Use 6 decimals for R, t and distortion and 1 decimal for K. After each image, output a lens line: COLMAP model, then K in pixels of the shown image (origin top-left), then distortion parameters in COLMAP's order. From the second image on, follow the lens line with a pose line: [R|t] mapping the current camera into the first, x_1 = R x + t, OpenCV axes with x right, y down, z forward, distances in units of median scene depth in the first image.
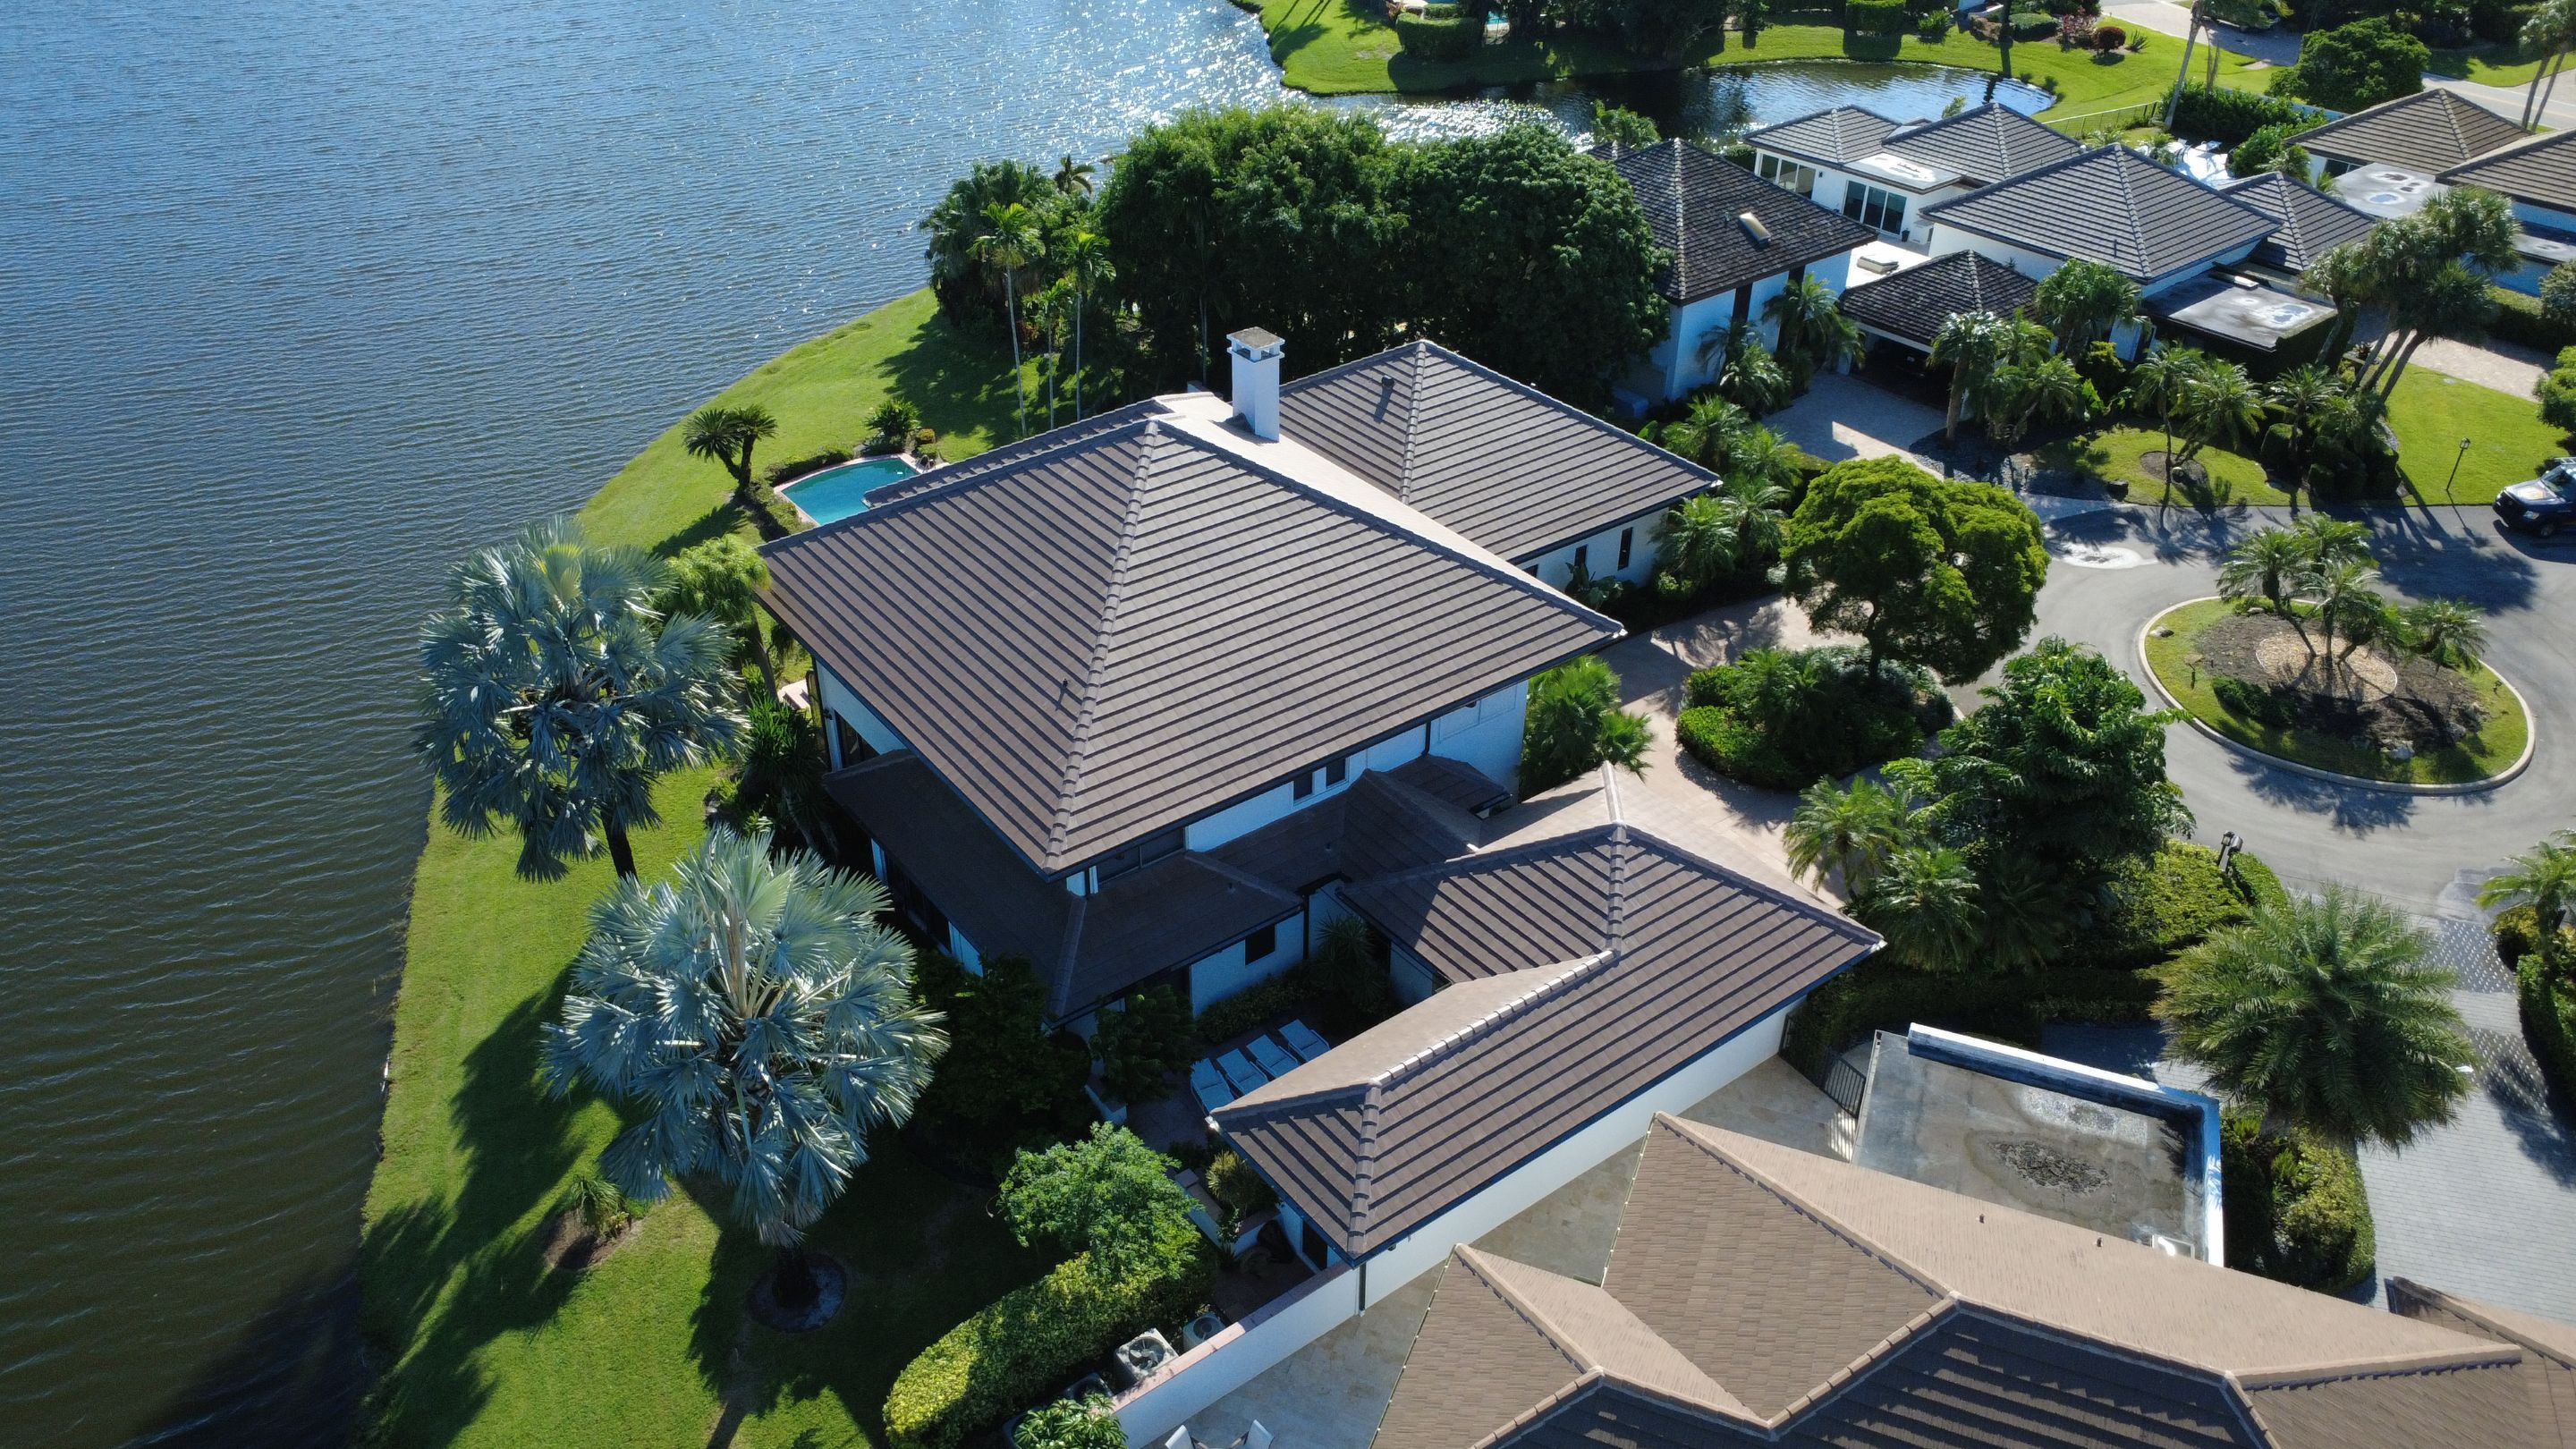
lens RADIAL K [[1876.2, 0, 1288.0], [0, 1876.2, 724.5], [0, 0, 1]] dist [0.003242, -0.000006]
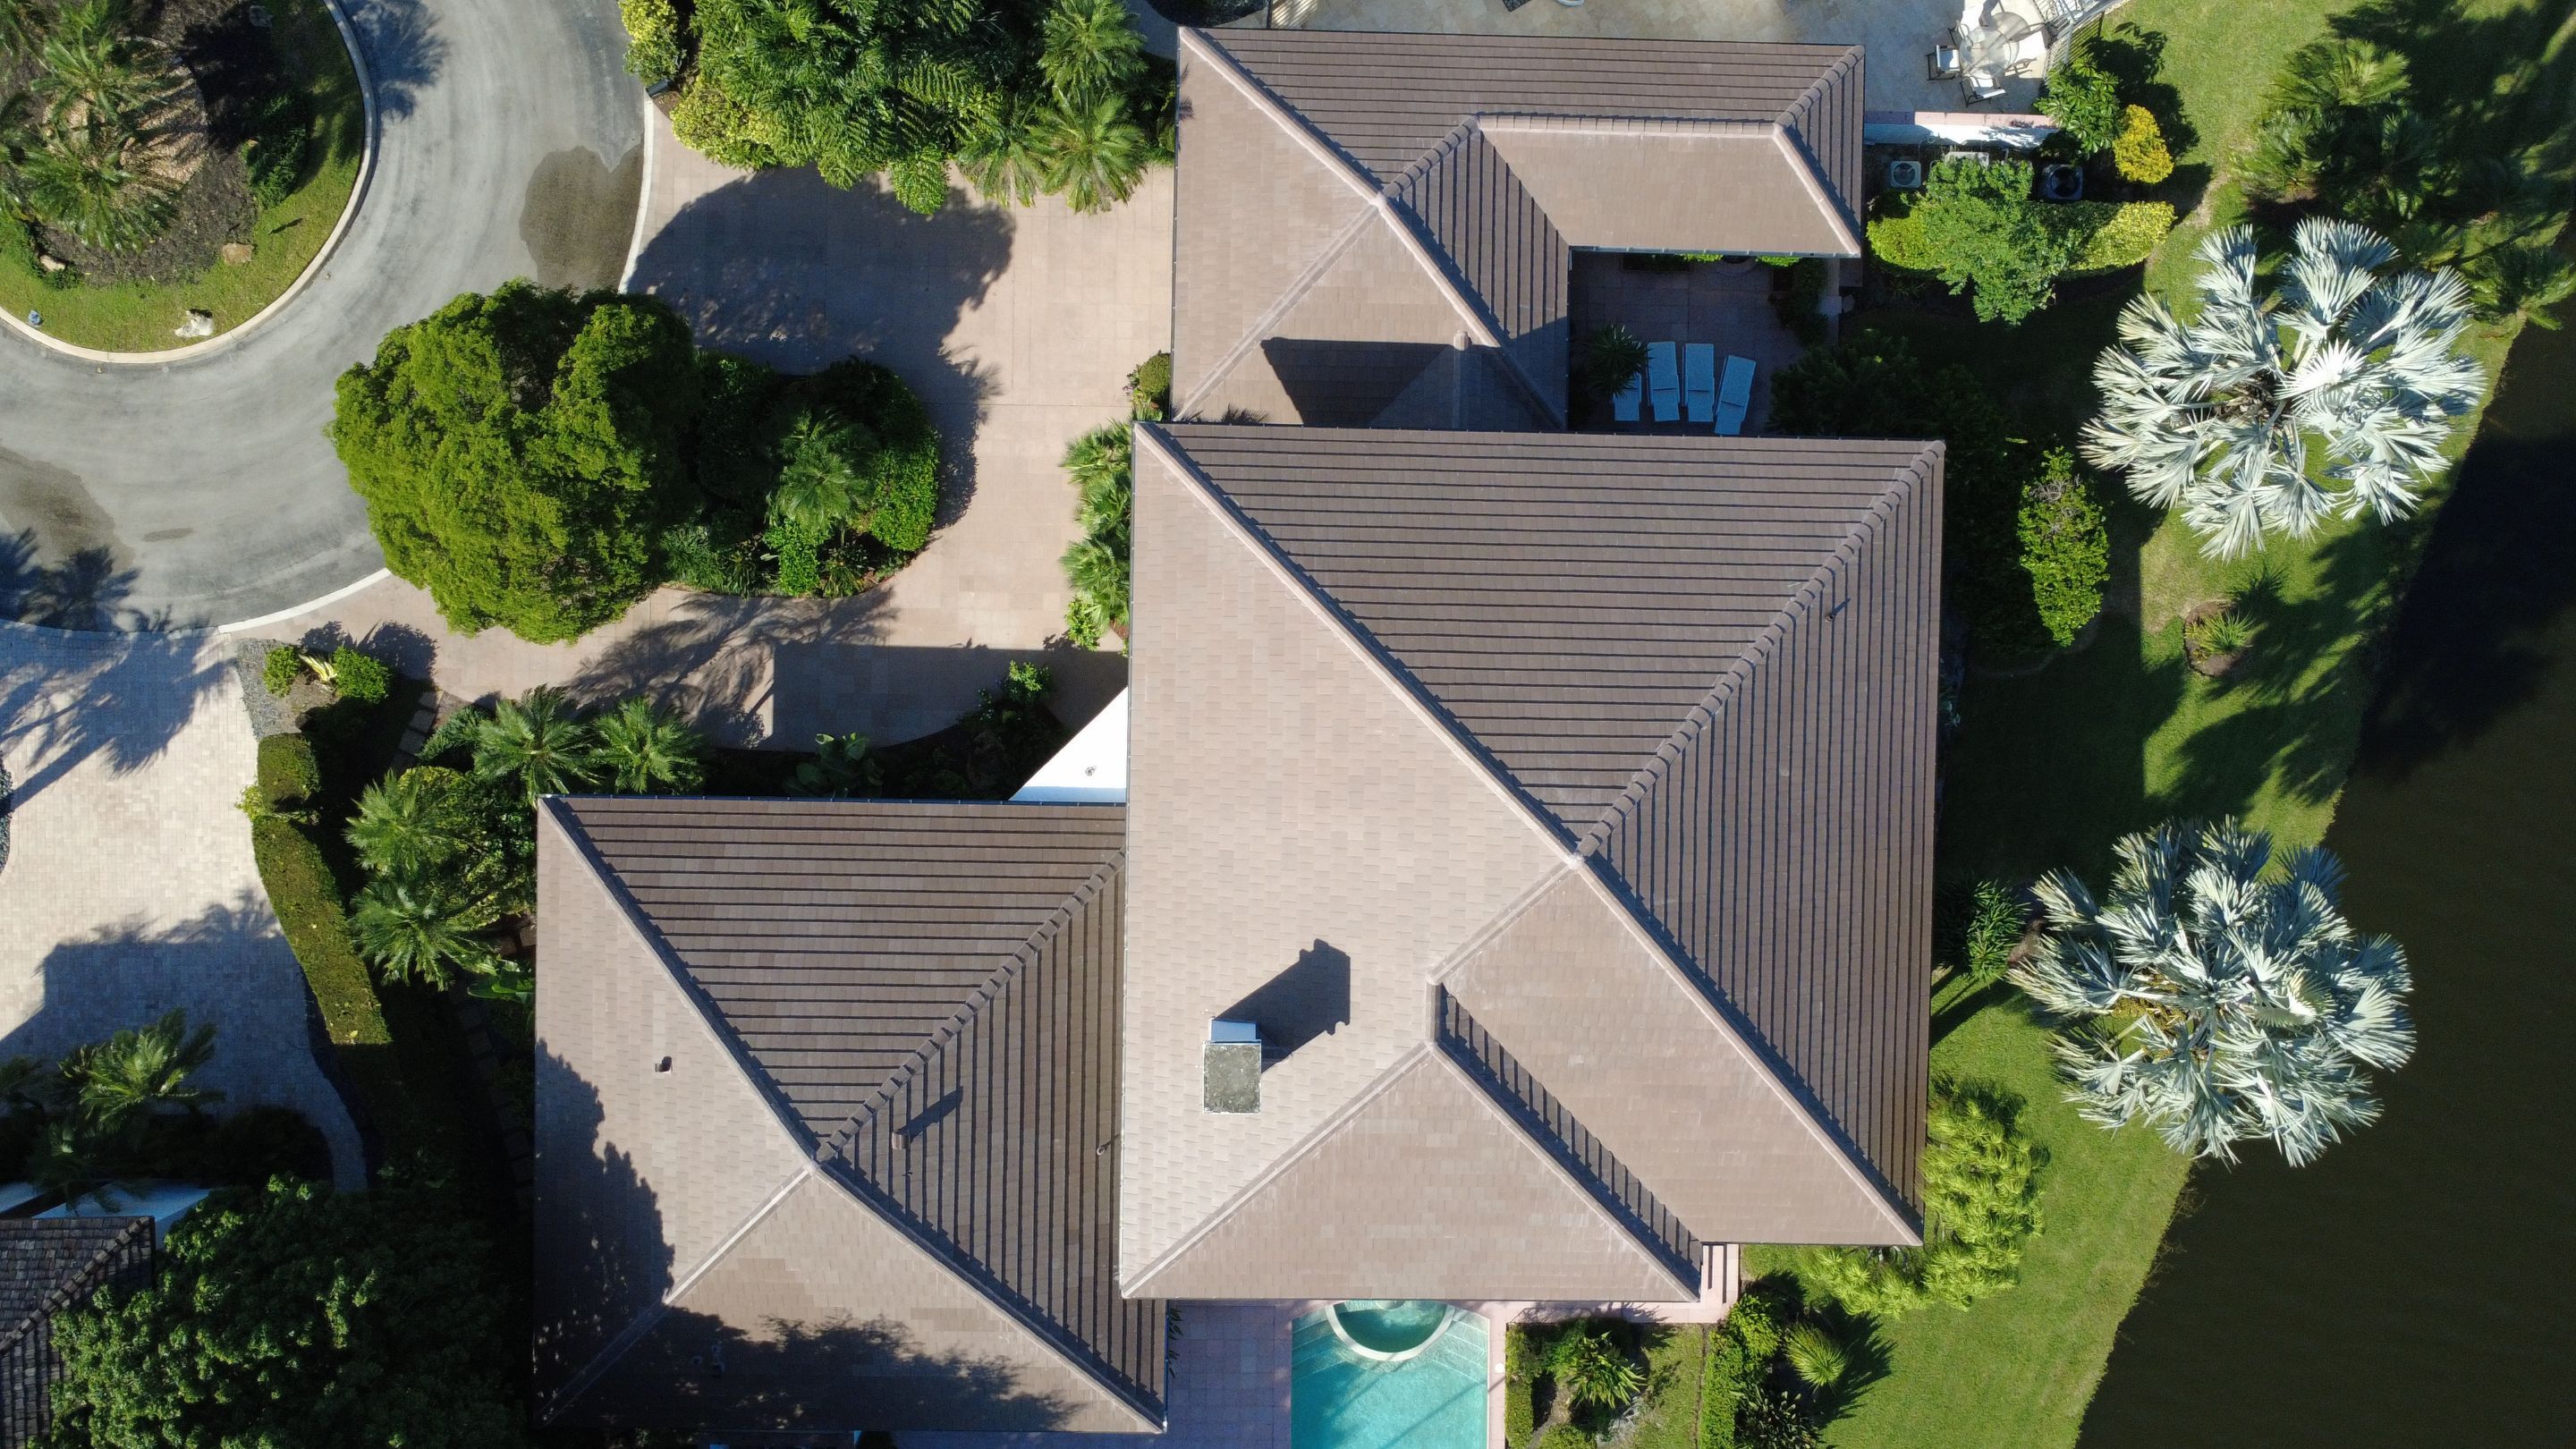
lens RADIAL K [[1876.2, 0, 1288.0], [0, 1876.2, 724.5], [0, 0, 1]] dist [0.003242, -0.000006]
pose [[-0.788012, -0.614563, -0.036732, 0.061073], [0.311654, -0.449645, 0.837073, -0.621080], [-0.530950, 0.648176, 0.545856, 0.485263]]
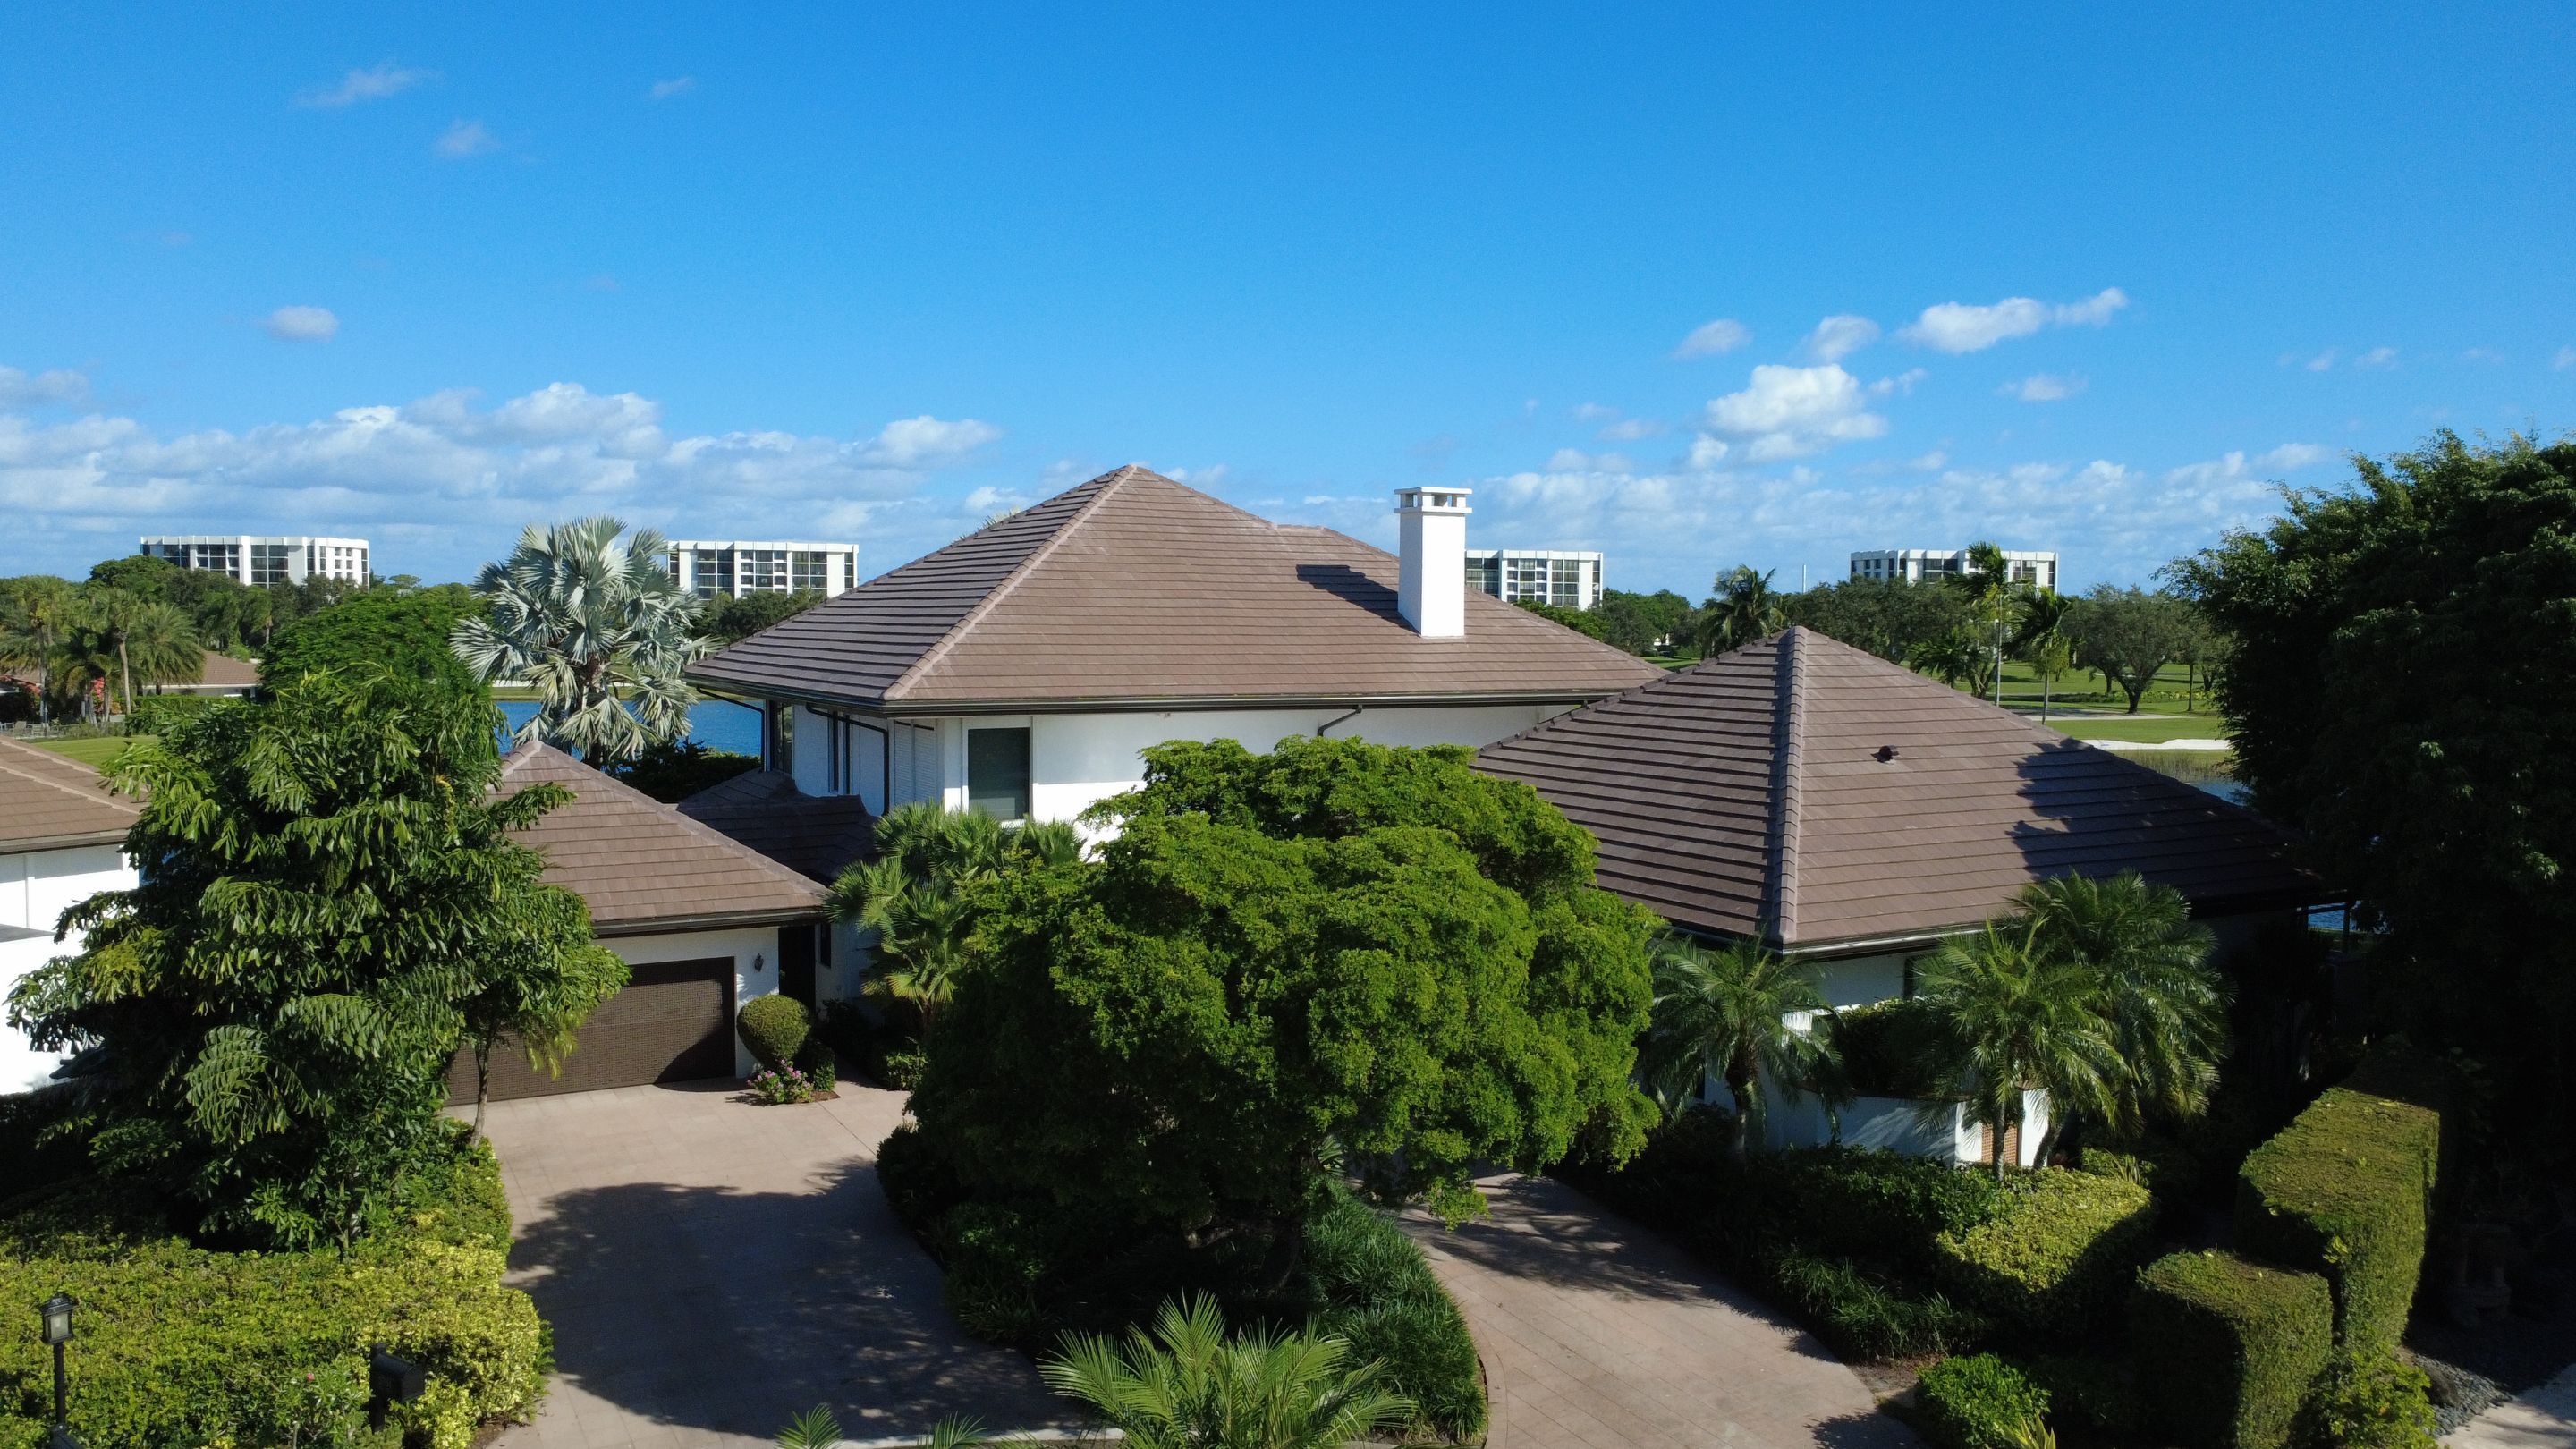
lens RADIAL K [[1876.2, 0, 1288.0], [0, 1876.2, 724.5], [0, 0, 1]] dist [0.003242, -0.000006]
pose [[-0.130408, 0.038251, -0.990722, 0.671883], [-0.567372, 0.816584, 0.106210, -0.156602], [0.813070, 0.575958, -0.084786, 0.947899]]
